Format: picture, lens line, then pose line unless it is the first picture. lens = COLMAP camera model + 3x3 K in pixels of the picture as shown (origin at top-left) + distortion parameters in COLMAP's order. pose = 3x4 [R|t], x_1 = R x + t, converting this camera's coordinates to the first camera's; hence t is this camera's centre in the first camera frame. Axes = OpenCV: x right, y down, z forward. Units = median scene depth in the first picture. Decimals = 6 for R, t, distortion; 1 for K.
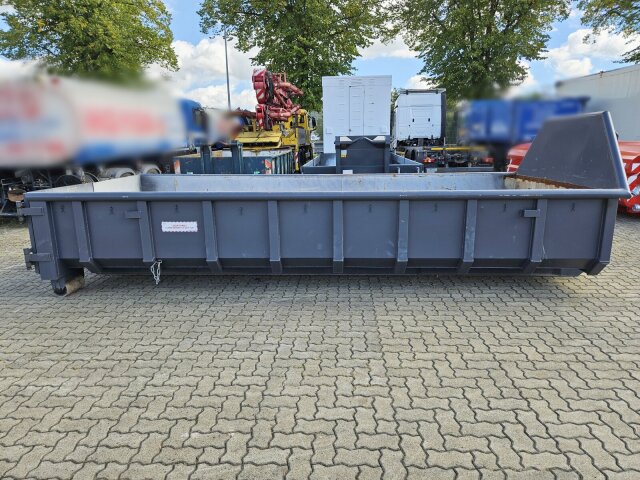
lens RADIAL K [[428.1, 0, 321.5], [0, 428.1, 234.9], [0, 0, 1]] dist [0.064015, -0.053795]
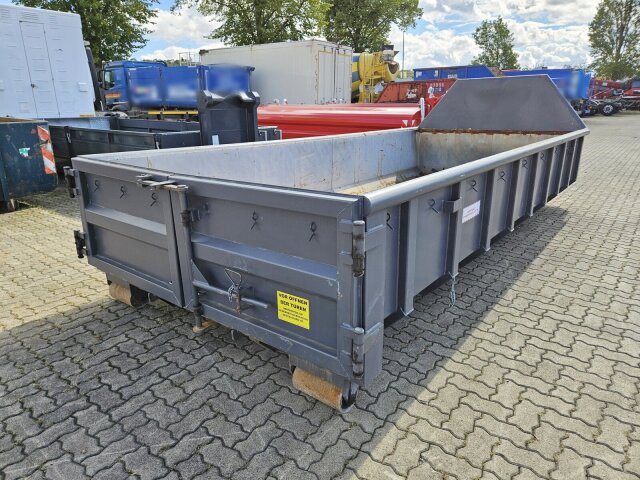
lens RADIAL K [[428.1, 0, 315.2], [0, 428.1, 234.8], [0, 0, 1]] dist [0.064015, -0.053795]
pose [[0.585681, -0.224941, 0.778704, -0.257030], [0.173373, 0.973252, 0.150741, -0.032582], [-0.791782, 0.046720, 0.609014, 0.200858]]
